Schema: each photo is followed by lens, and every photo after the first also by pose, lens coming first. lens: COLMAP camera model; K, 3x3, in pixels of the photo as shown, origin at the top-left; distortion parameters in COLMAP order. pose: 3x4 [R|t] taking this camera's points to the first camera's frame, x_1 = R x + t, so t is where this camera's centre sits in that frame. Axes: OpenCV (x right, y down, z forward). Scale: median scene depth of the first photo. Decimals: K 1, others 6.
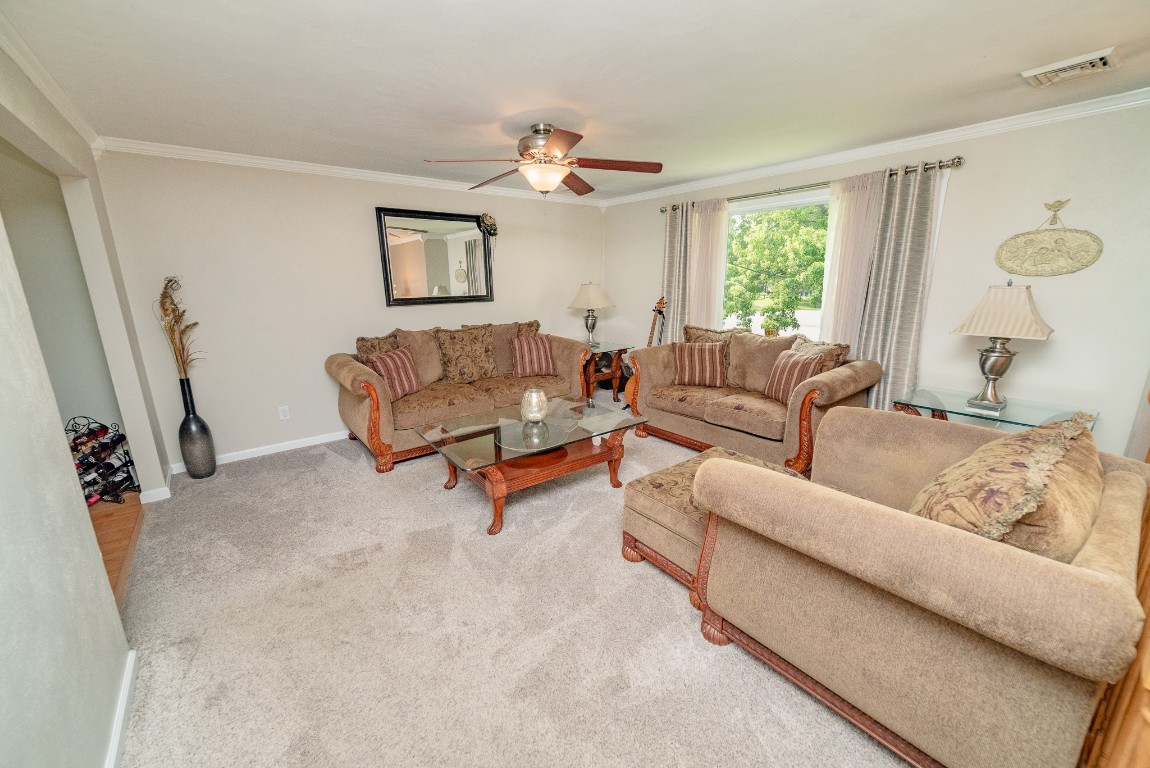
lens RADIAL K [[451.6, 0, 582.0], [0, 451.6, 384.0], [0, 0, 1]] dist [0.006784, 0.001078]
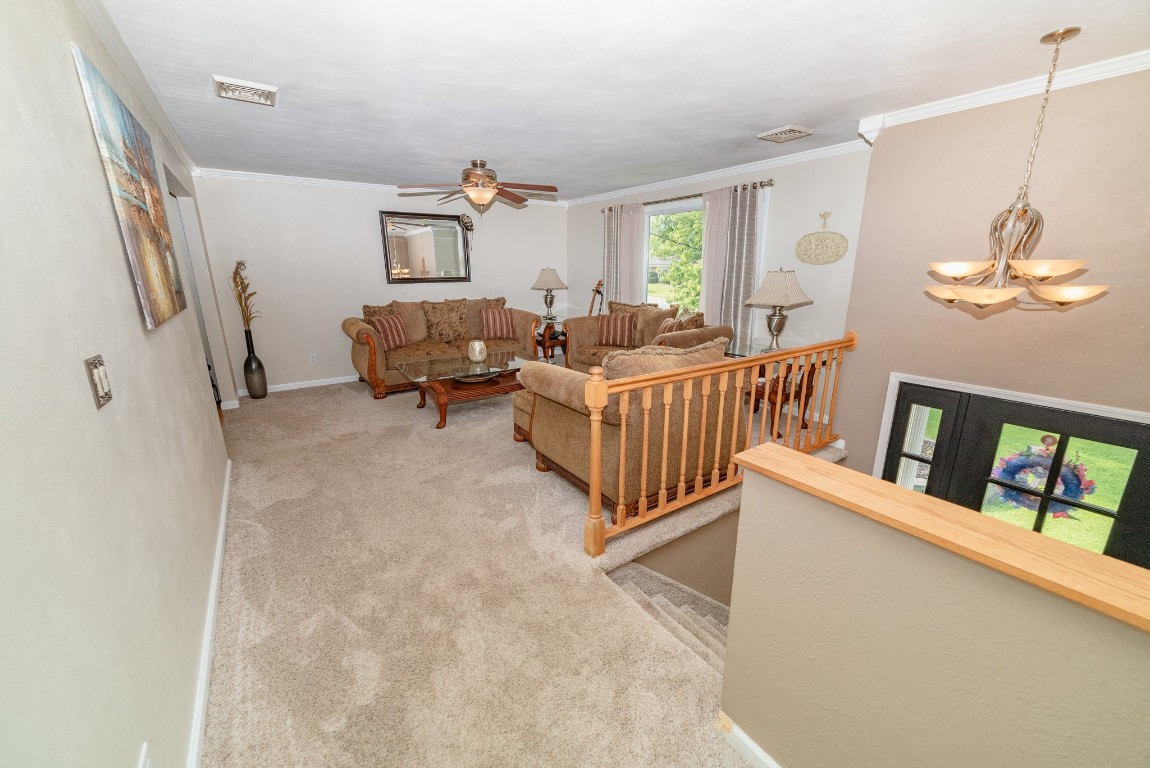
lens RADIAL K [[451.6, 0, 585.4], [0, 451.6, 385.0], [0, 0, 1]] dist [0.006784, 0.001078]
pose [[0.998175, 0.021255, -0.056515, 0.291205], [-0.019705, 0.999418, 0.027832, 0.095861], [0.057074, -0.026668, 0.998014, -0.389163]]
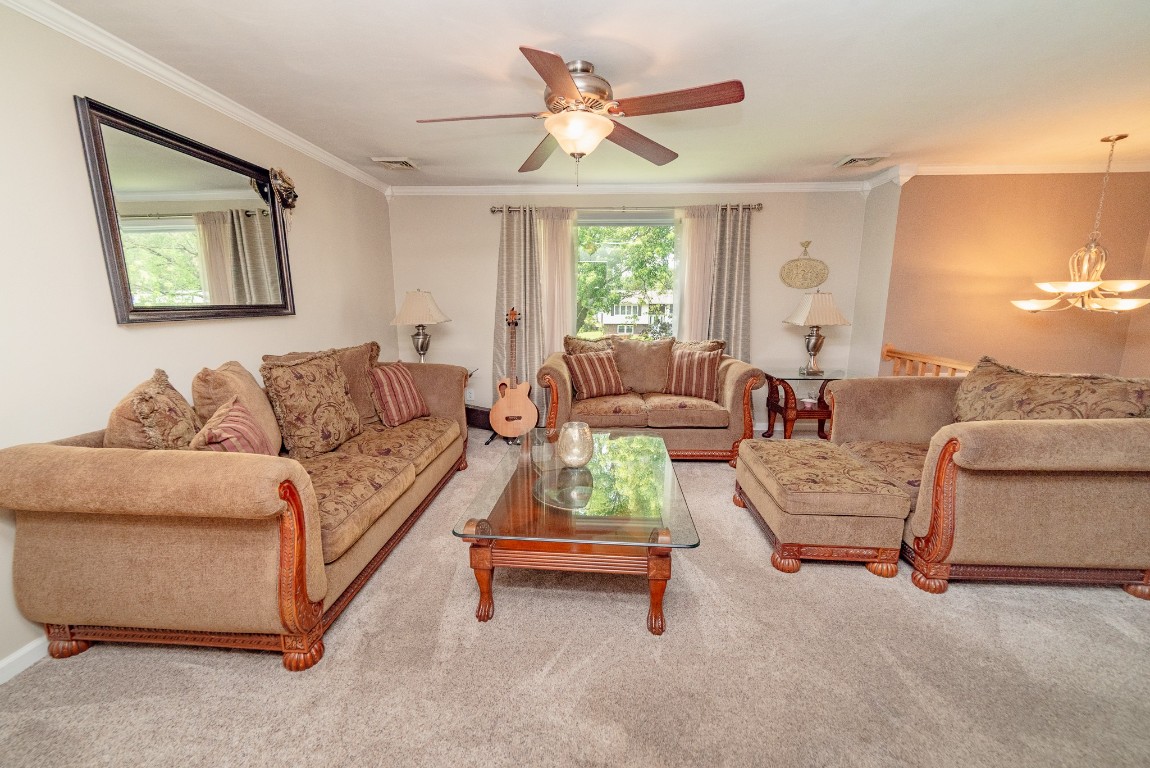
lens RADIAL K [[451.6, 0, 588.7], [0, 451.6, 382.6], [0, 0, 1]] dist [0.006784, 0.001078]
pose [[0.664239, -0.124735, 0.737040, -0.543992], [0.164856, 0.986147, 0.018321, -0.053392], [-0.729115, 0.109336, 0.675601, 0.422821]]
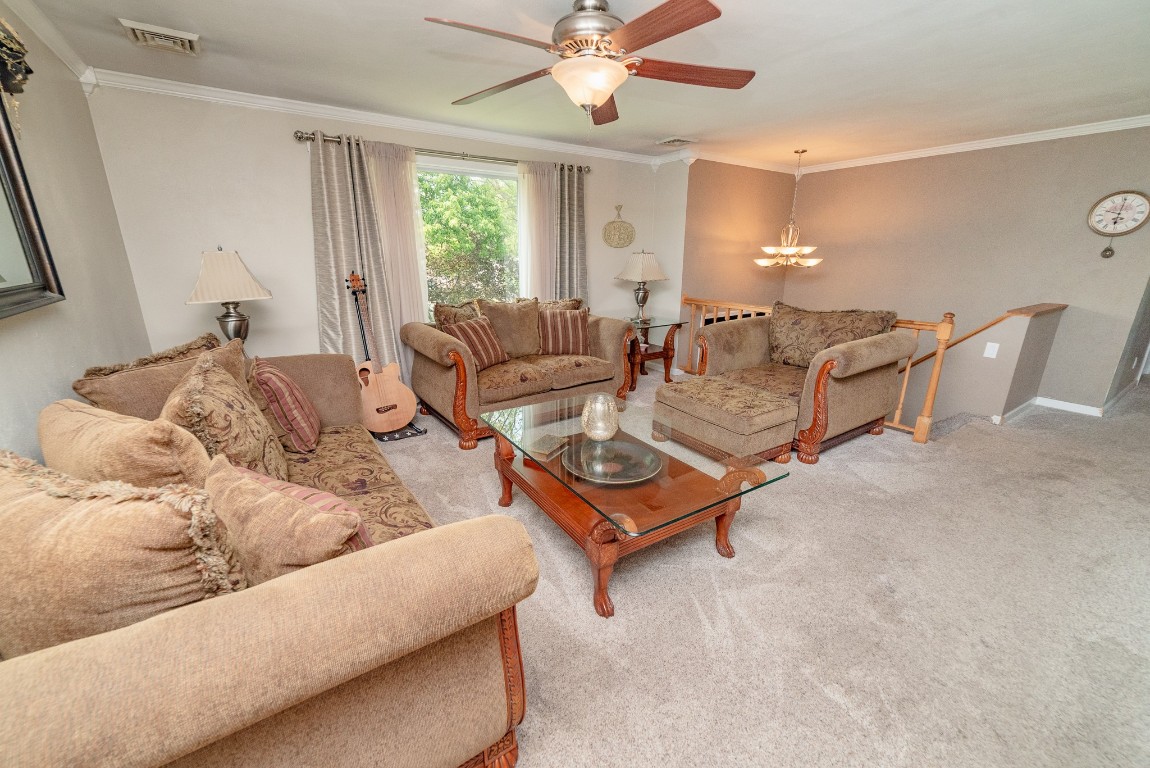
lens RADIAL K [[451.6, 0, 569.1], [0, 451.6, 381.5], [0, 0, 1]] dist [0.006784, 0.001078]
pose [[0.094508, -0.269472, 0.958360, -0.696589], [0.224748, 0.943591, 0.243156, -0.174530], [-0.969823, 0.192409, 0.149740, 0.830795]]
